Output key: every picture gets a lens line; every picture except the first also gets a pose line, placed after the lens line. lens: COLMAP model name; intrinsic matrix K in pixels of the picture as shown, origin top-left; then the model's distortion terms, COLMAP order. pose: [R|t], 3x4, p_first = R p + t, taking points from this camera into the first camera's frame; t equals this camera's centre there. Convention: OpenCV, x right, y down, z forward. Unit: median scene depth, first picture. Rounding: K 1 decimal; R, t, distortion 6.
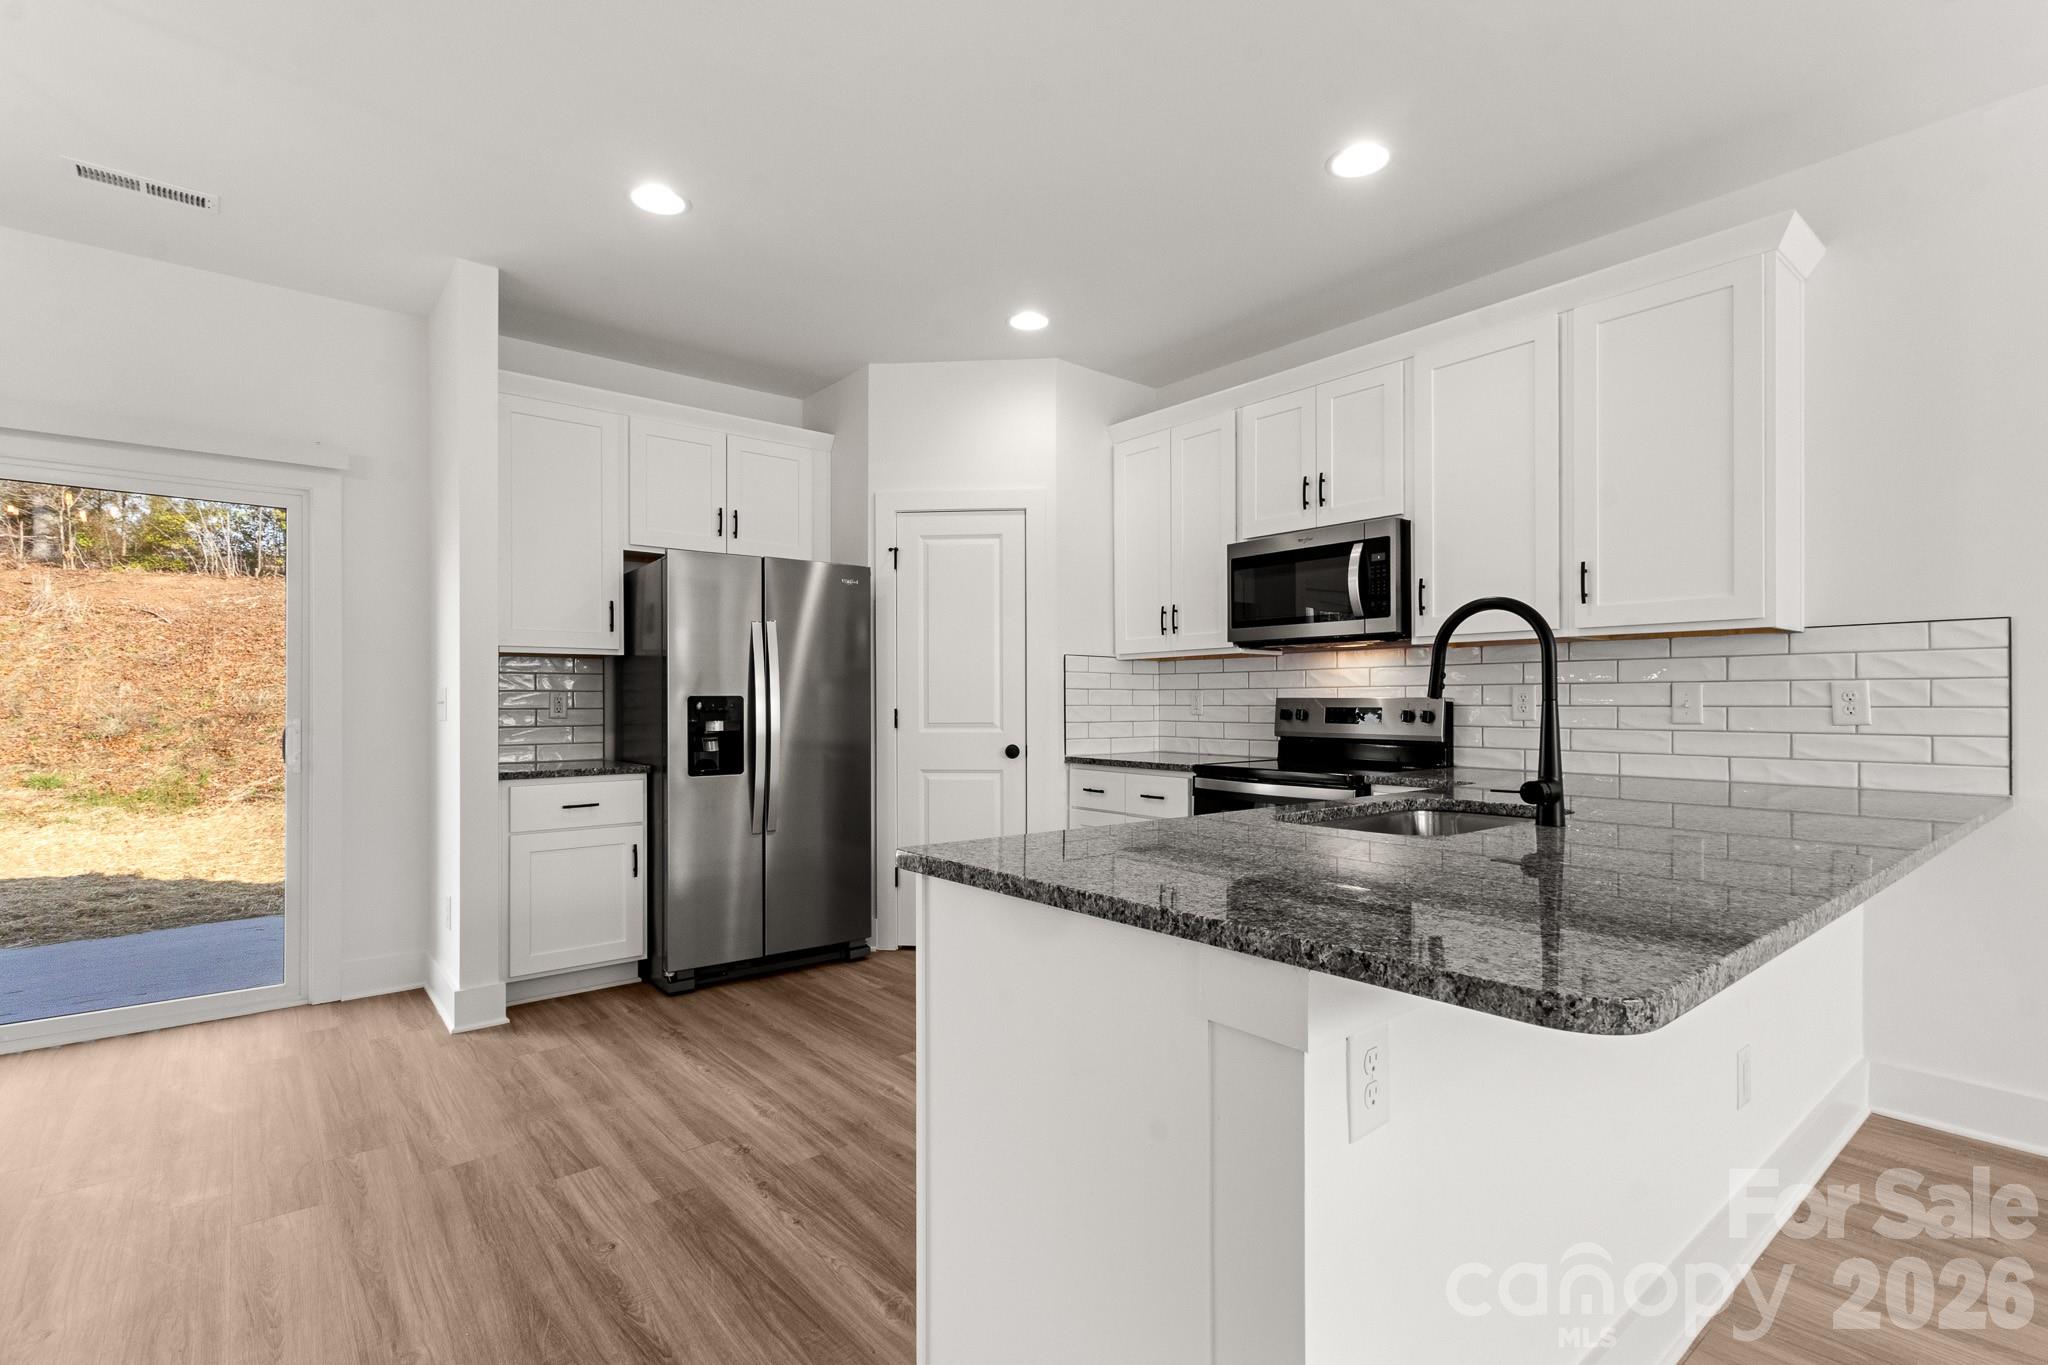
lens RADIAL K [[953.9, 0, 1024.9], [0, 953.9, 694.6], [0, 0, 1]] dist [-0.000213, 0.001191]
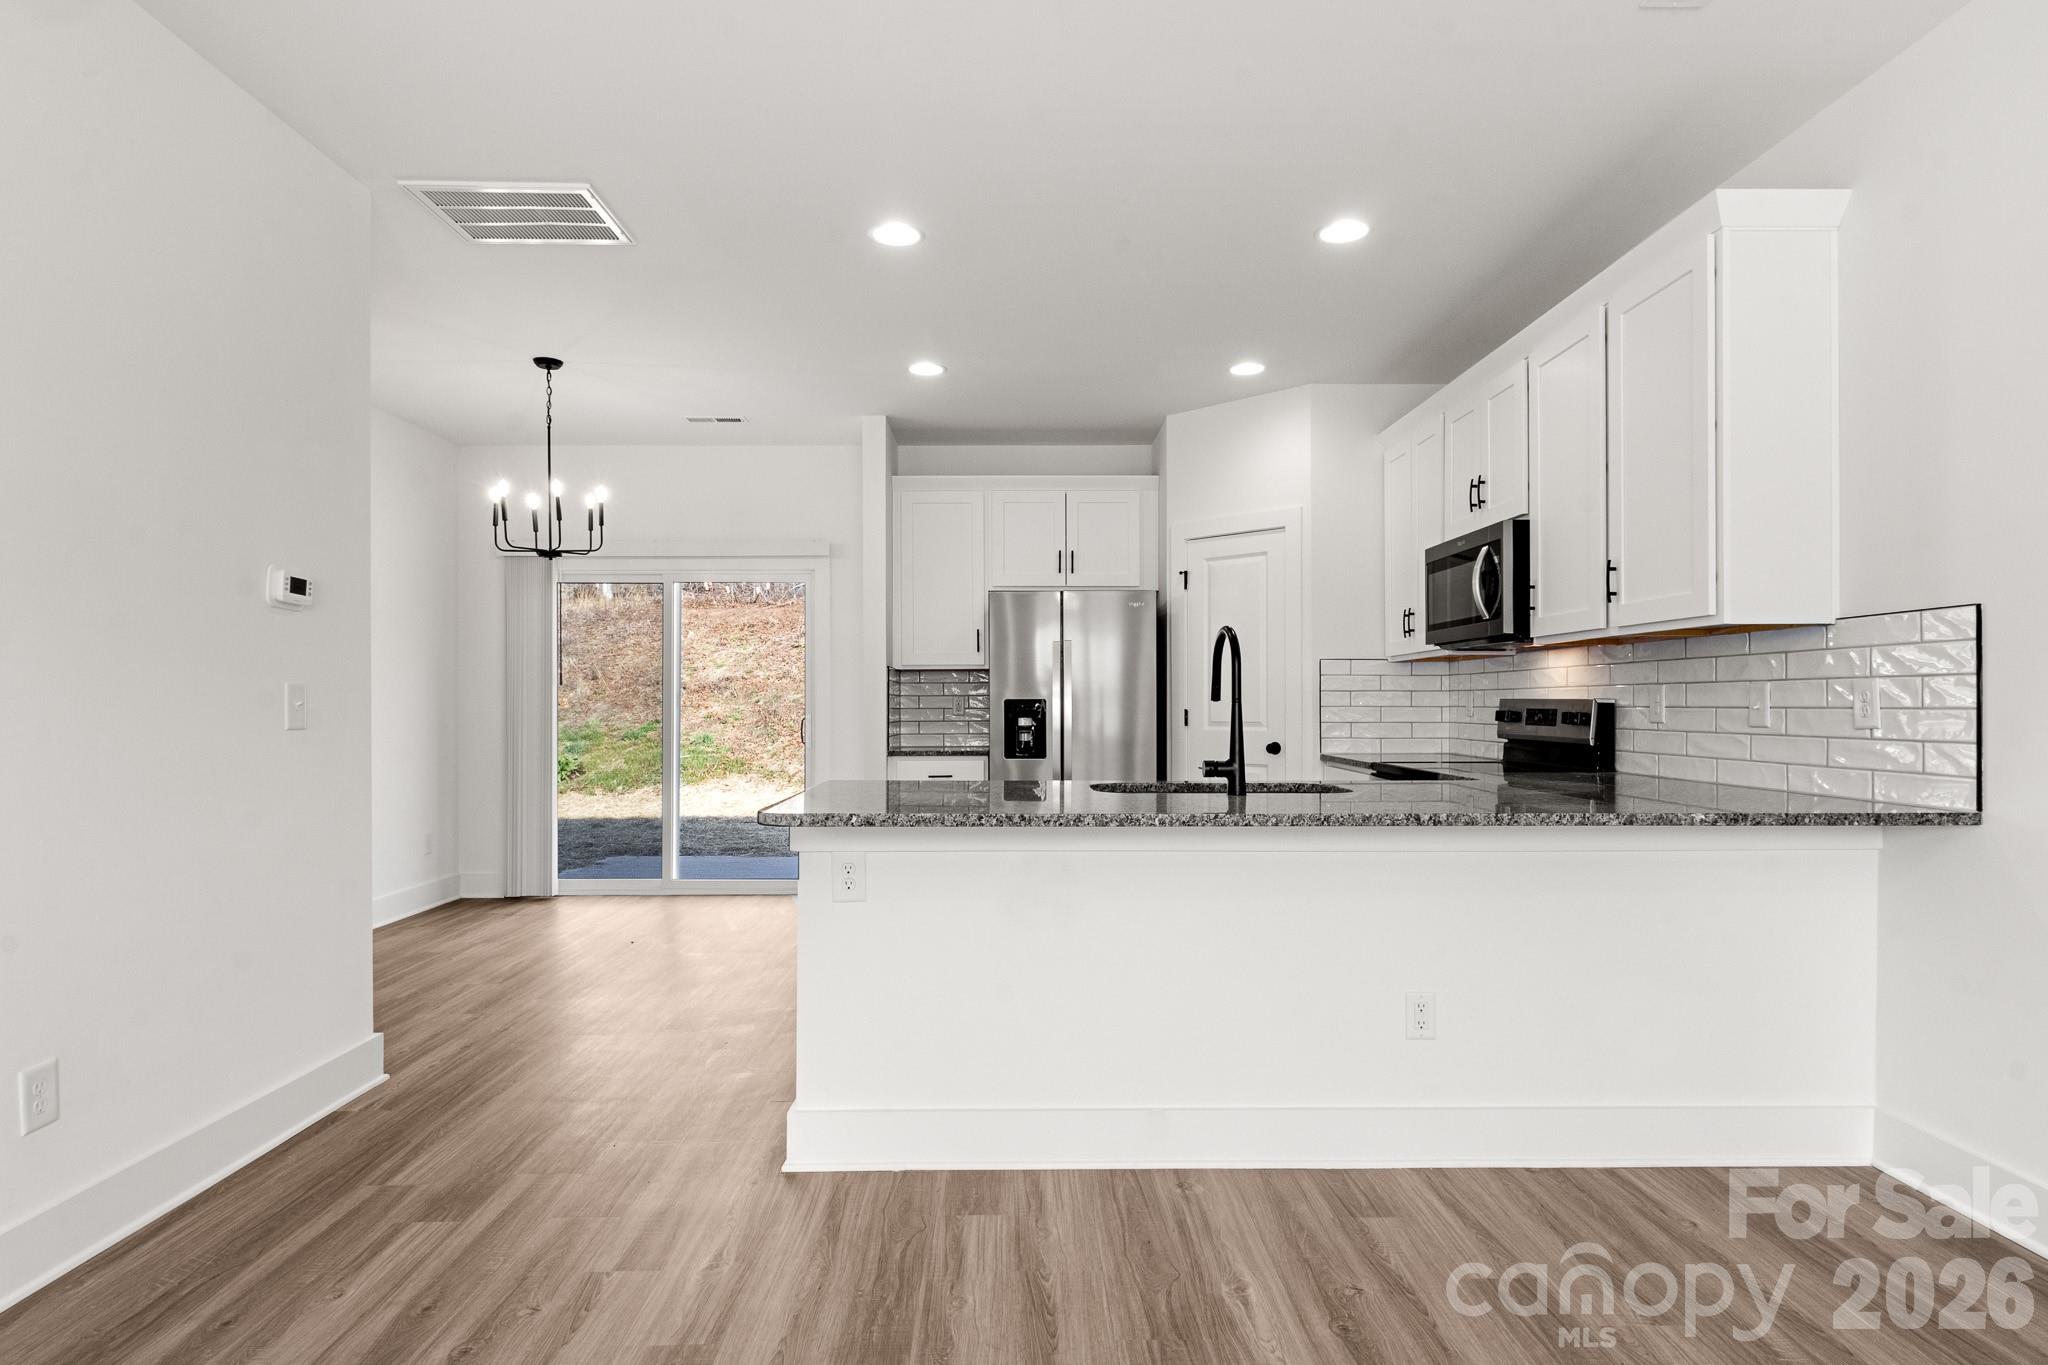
lens RADIAL K [[1109.1, 0, 1037.9], [0, 1109.1, 692.1], [0, 0, 1]] dist [-0.002926, -0.001067]
pose [[0.788666, -0.006819, -0.614784, 0.620851], [0.005620, 0.999977, -0.003882, -0.001948], [0.614796, -0.000393, 0.788686, -0.197251]]
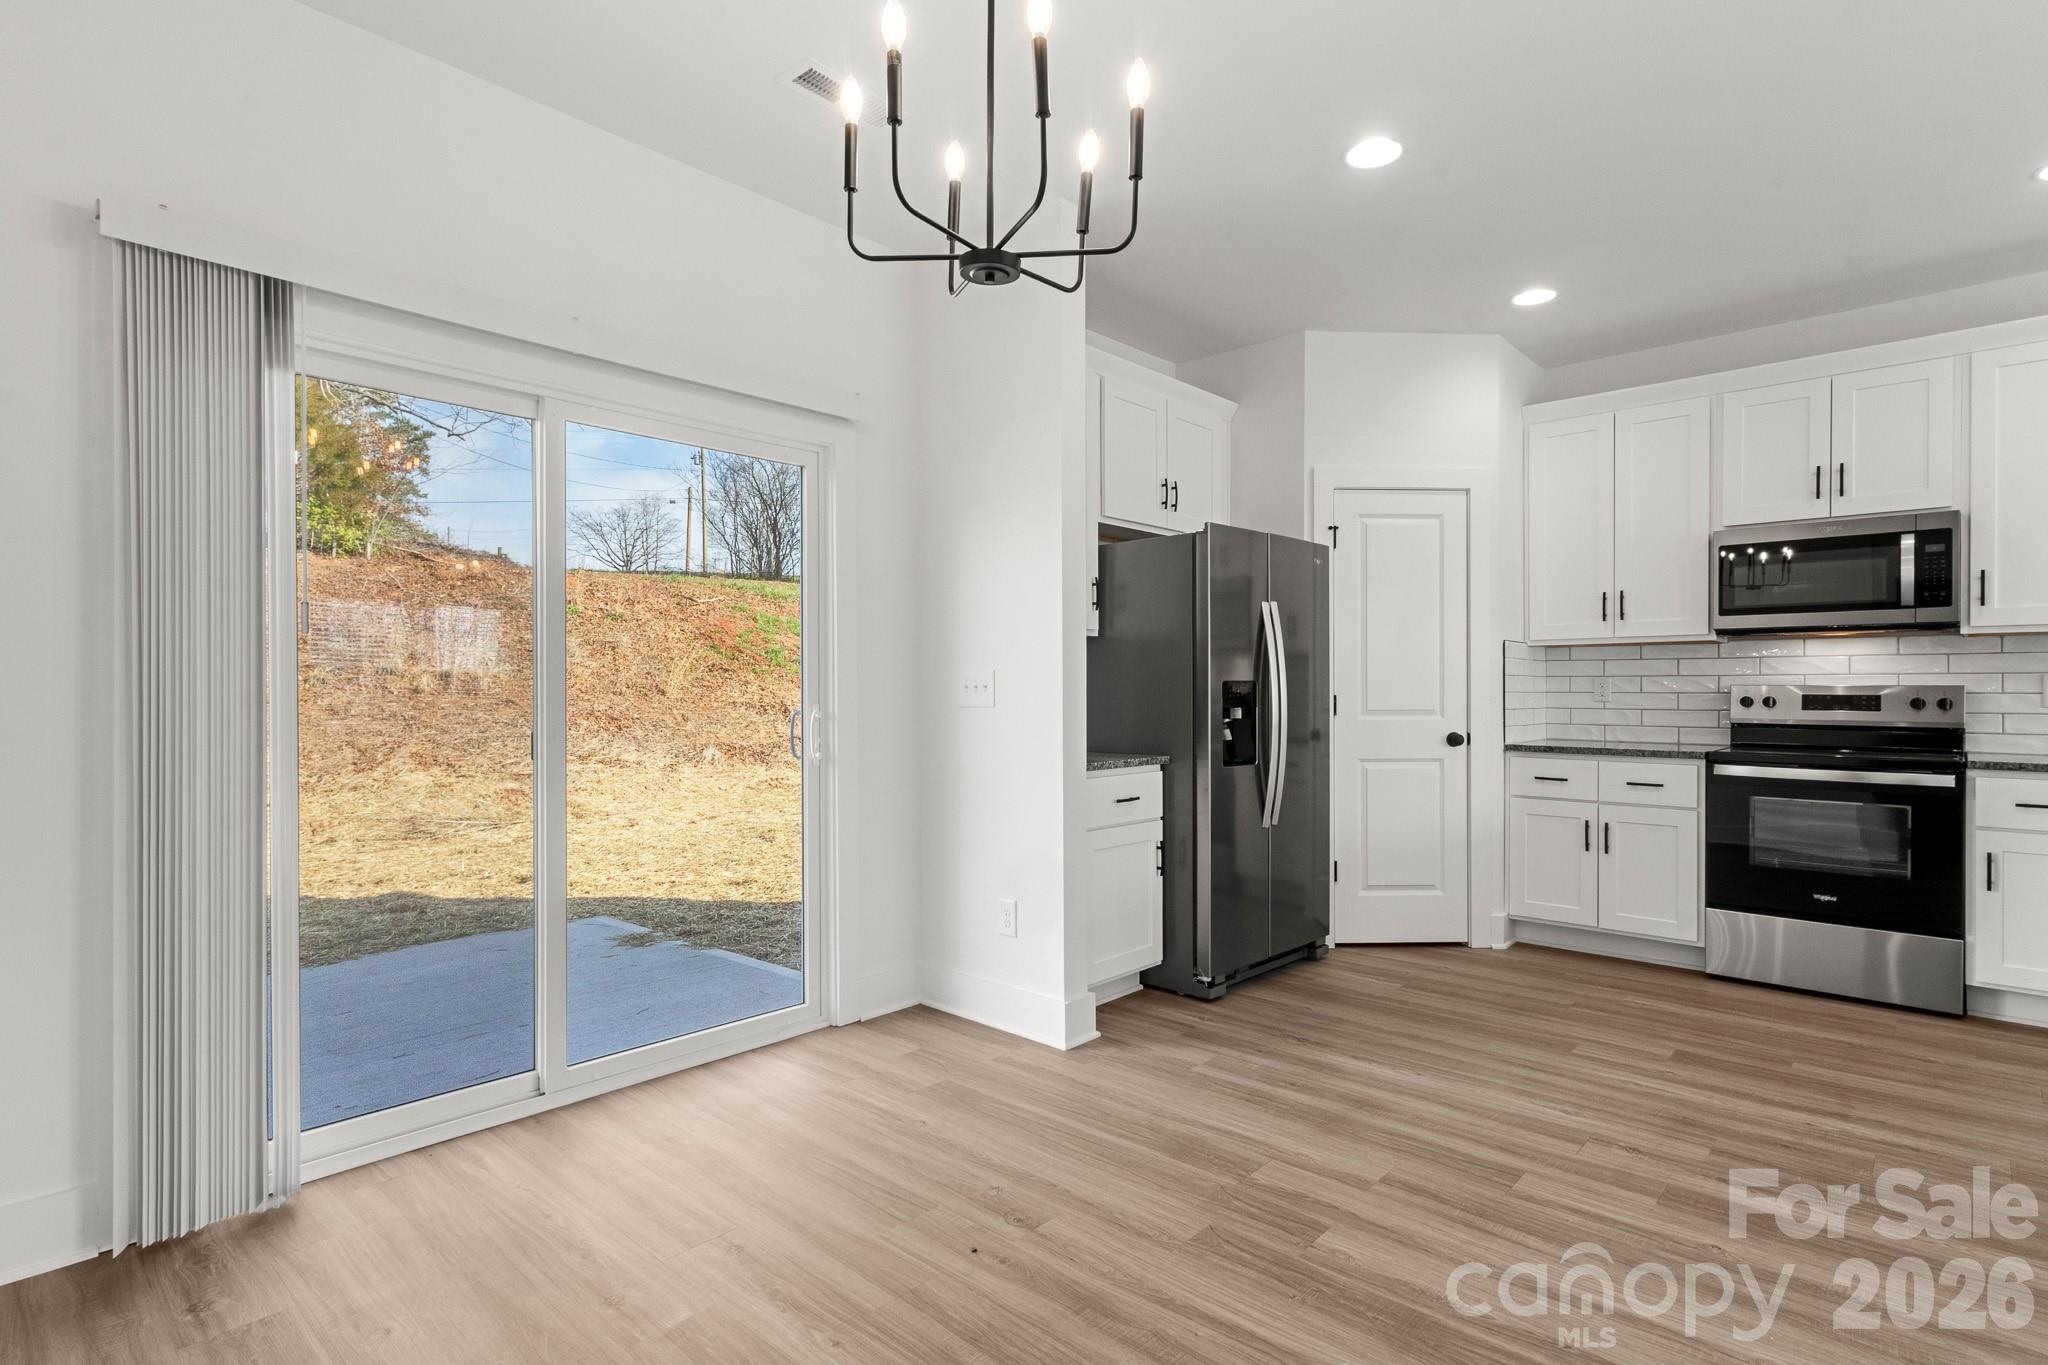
lens RADIAL K [[1026.5, 0, 1023.4], [0, 1026.5, 682.2], [0, 0, 1]] dist [0.012613, 0.000099]
pose [[0.990684, 0.004770, 0.136099, -0.655198], [-0.005042, 0.999986, 0.001655, 0.002382], [-0.136089, -0.002326, 0.990694, 0.027582]]
